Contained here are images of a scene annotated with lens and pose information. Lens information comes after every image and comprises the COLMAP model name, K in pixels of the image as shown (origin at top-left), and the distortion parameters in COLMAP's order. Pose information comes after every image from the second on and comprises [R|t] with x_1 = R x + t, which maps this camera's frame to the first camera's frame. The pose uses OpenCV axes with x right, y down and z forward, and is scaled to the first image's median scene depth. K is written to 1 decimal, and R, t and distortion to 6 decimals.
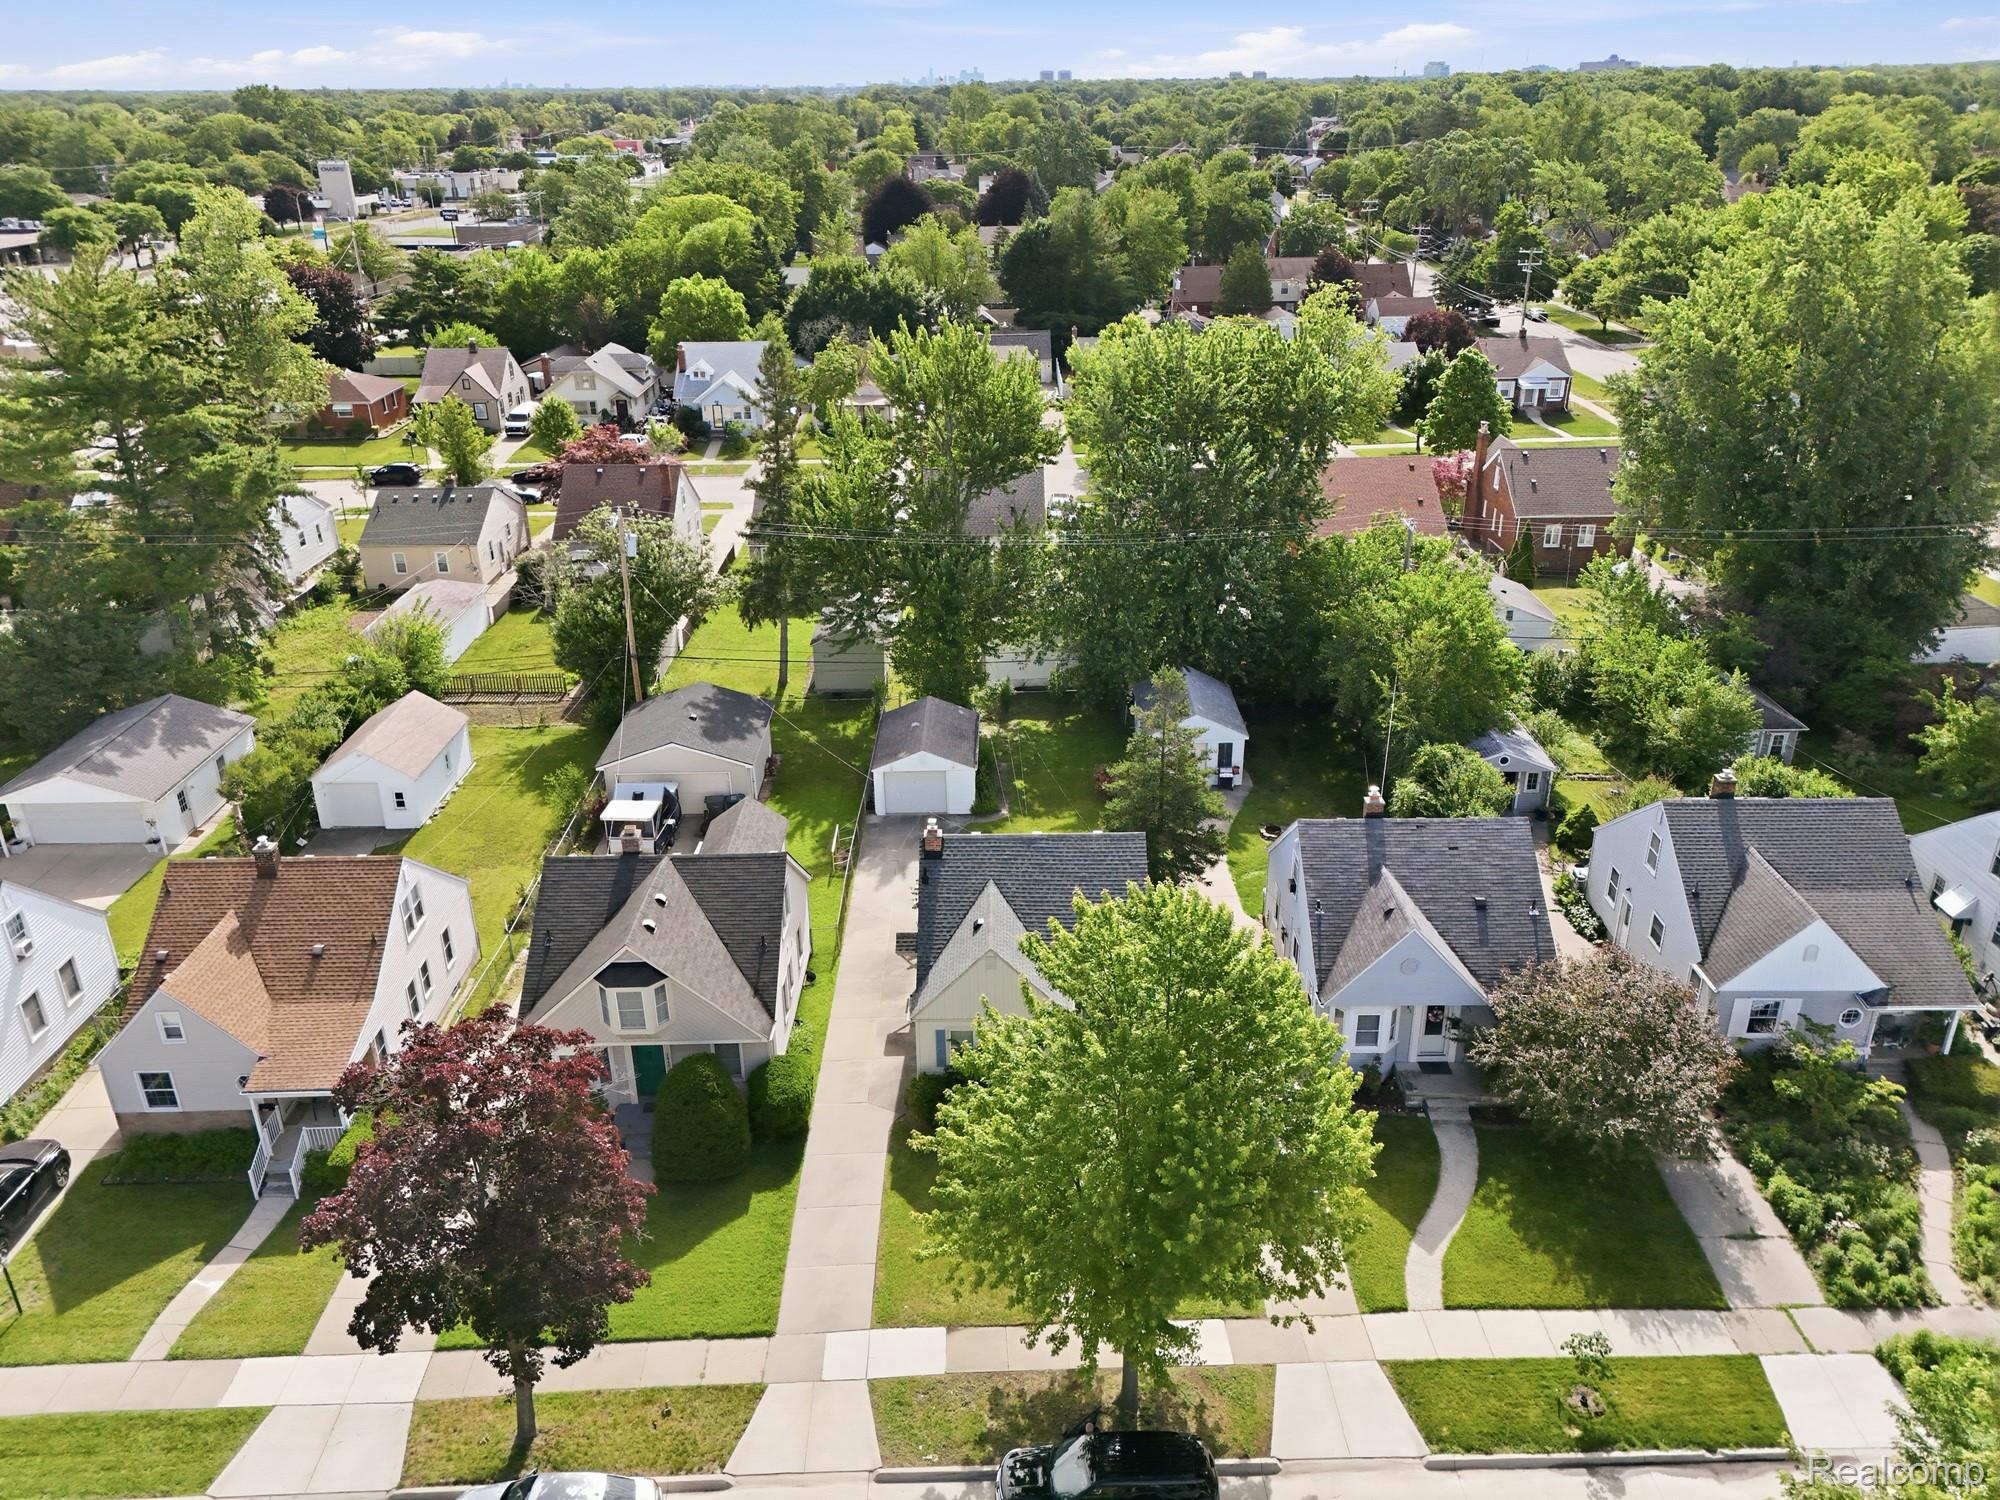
lens RADIAL K [[1462.0, 0, 990.7], [0, 1462.0, 755.2], [0, 0, 1]] dist [0.061011, -0.050349]
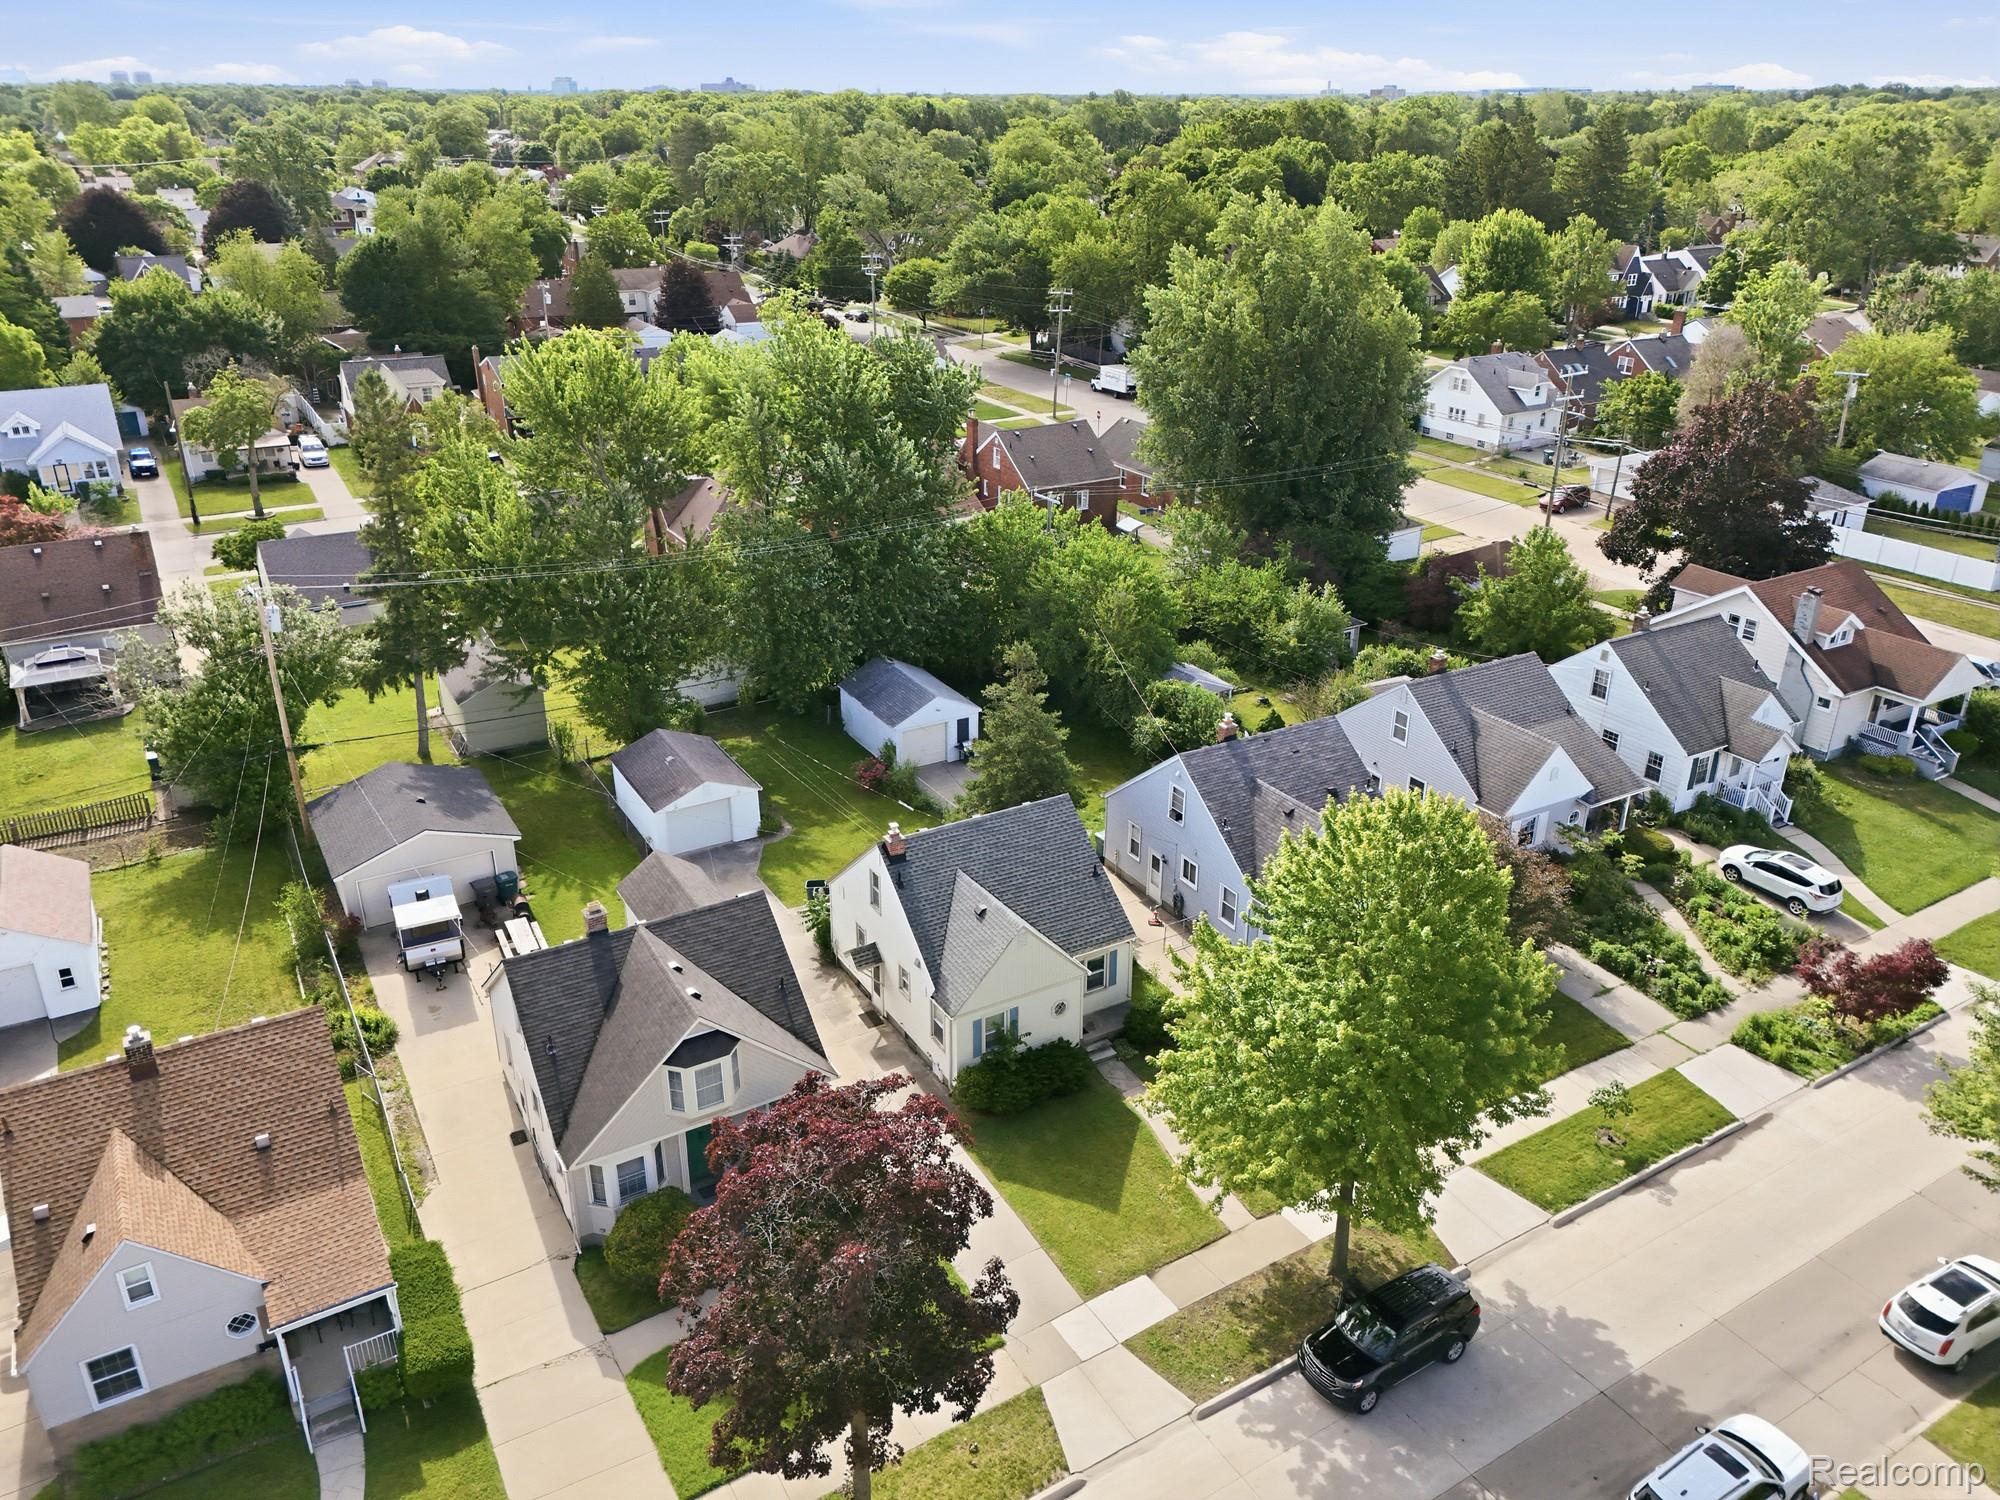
lens RADIAL K [[1462.0, 0, 990.7], [0, 1462.0, 755.2], [0, 0, 1]] dist [0.061011, -0.050349]
pose [[0.864210, -0.192116, 0.465008, -0.348067], [0.196220, 0.979739, 0.040103, -0.022520], [-0.463291, 0.056587, 0.884398, 0.069762]]
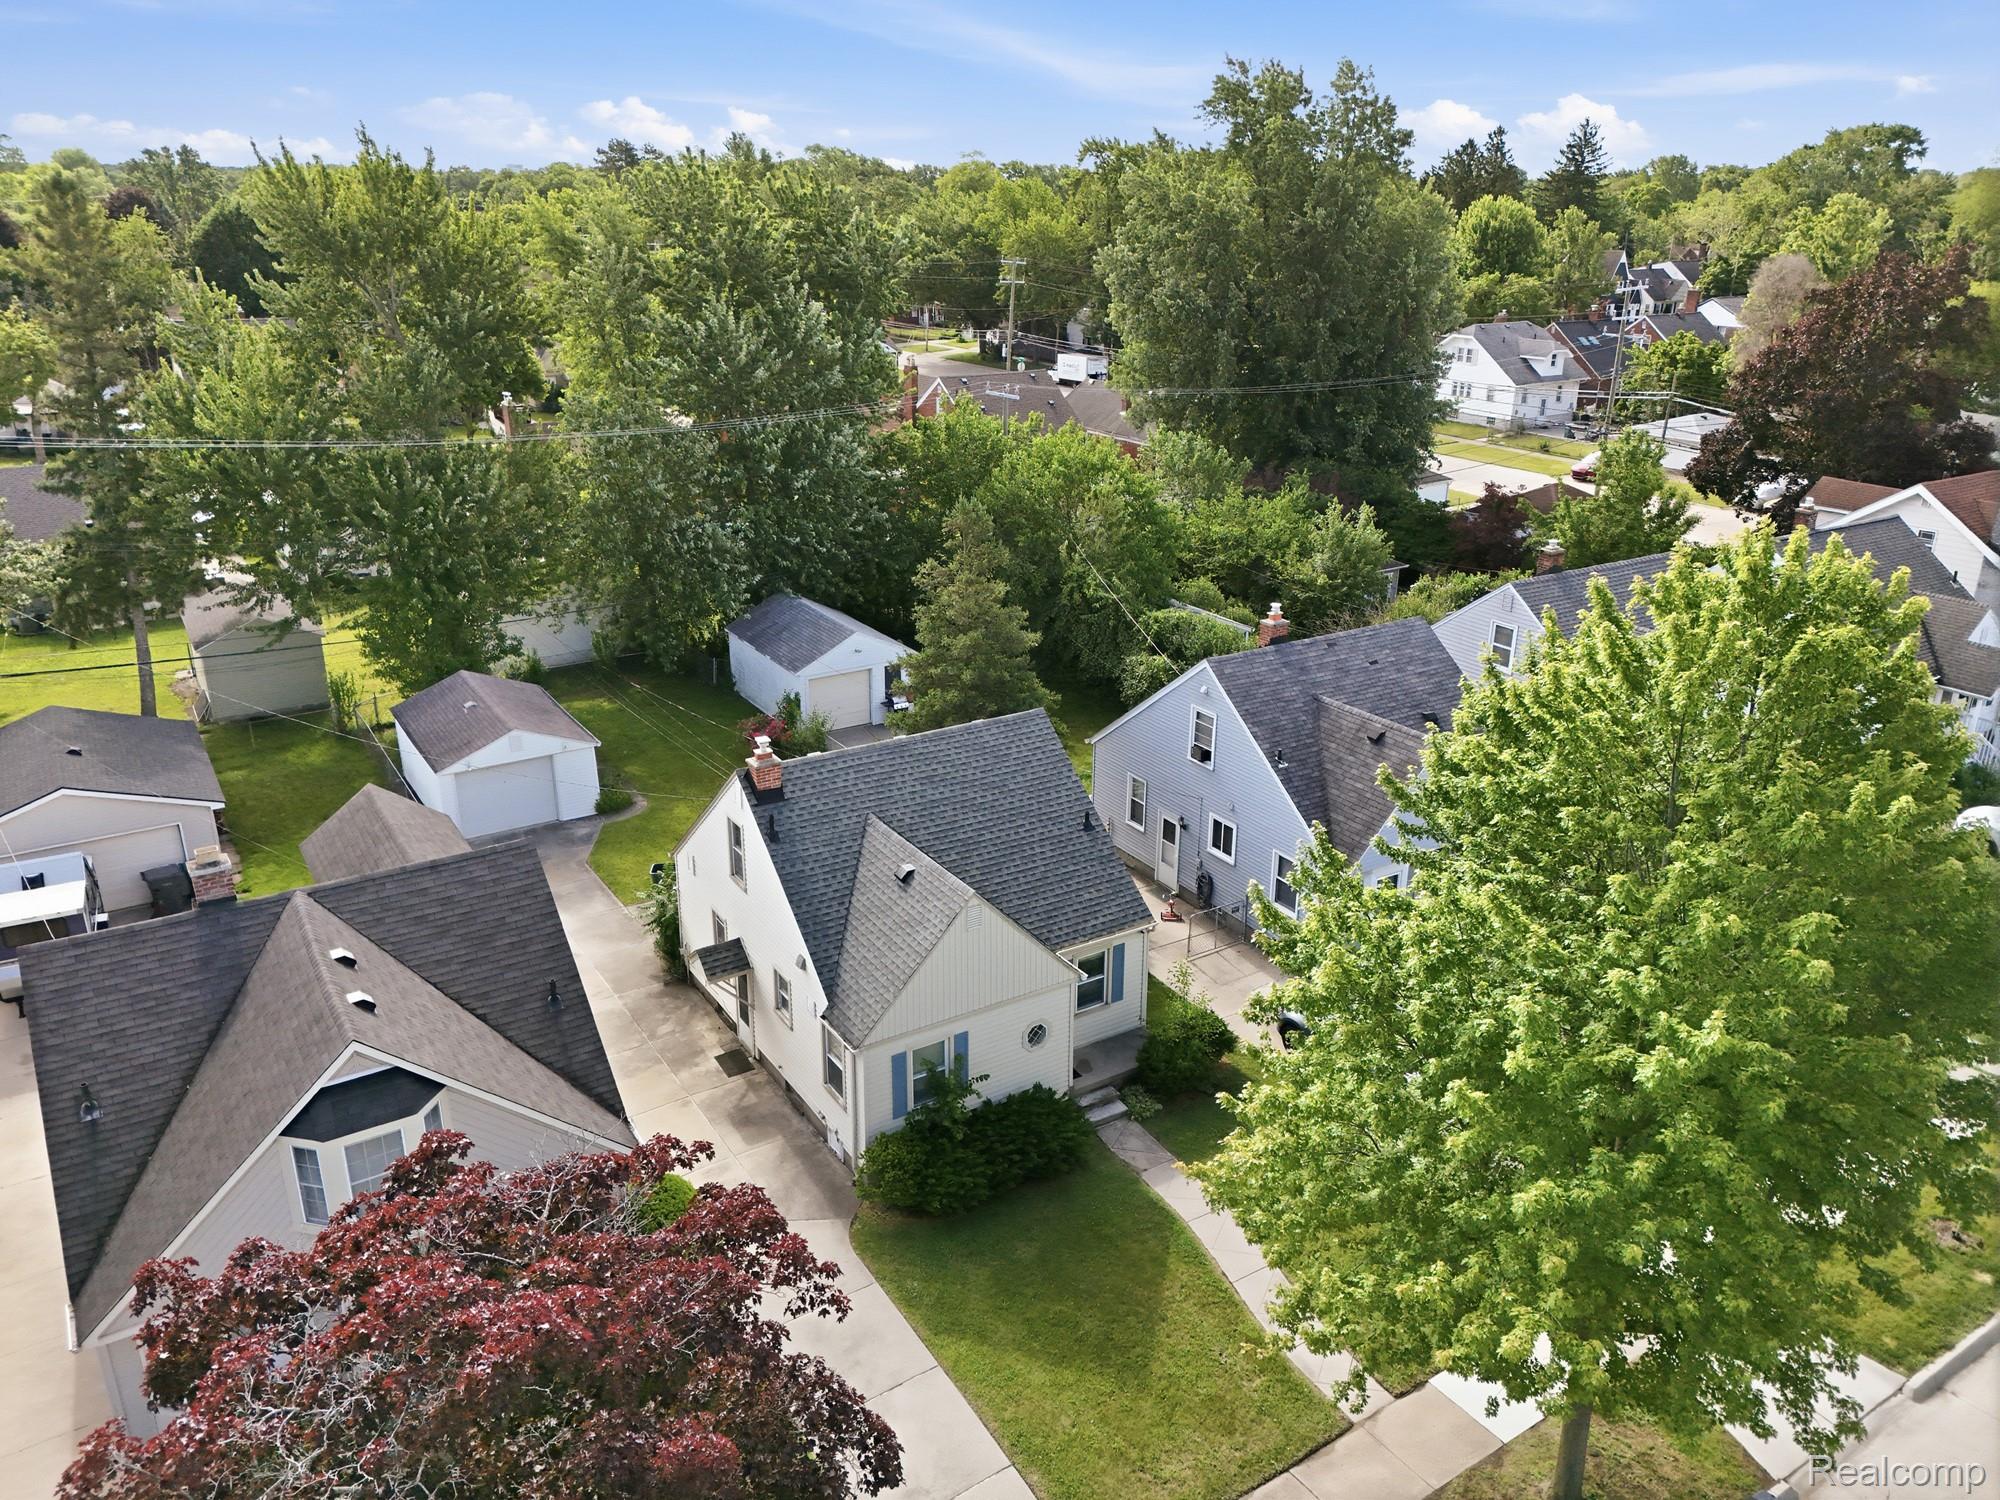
lens RADIAL K [[1462.0, 0, 990.7], [0, 1462.0, 755.2], [0, 0, 1]] dist [0.061011, -0.050349]
pose [[0.847029, -0.174702, 0.502017, -0.212913], [0.205358, 0.978669, -0.005913, 0.060286], [-0.490275, 0.108102, 0.864838, 0.340216]]
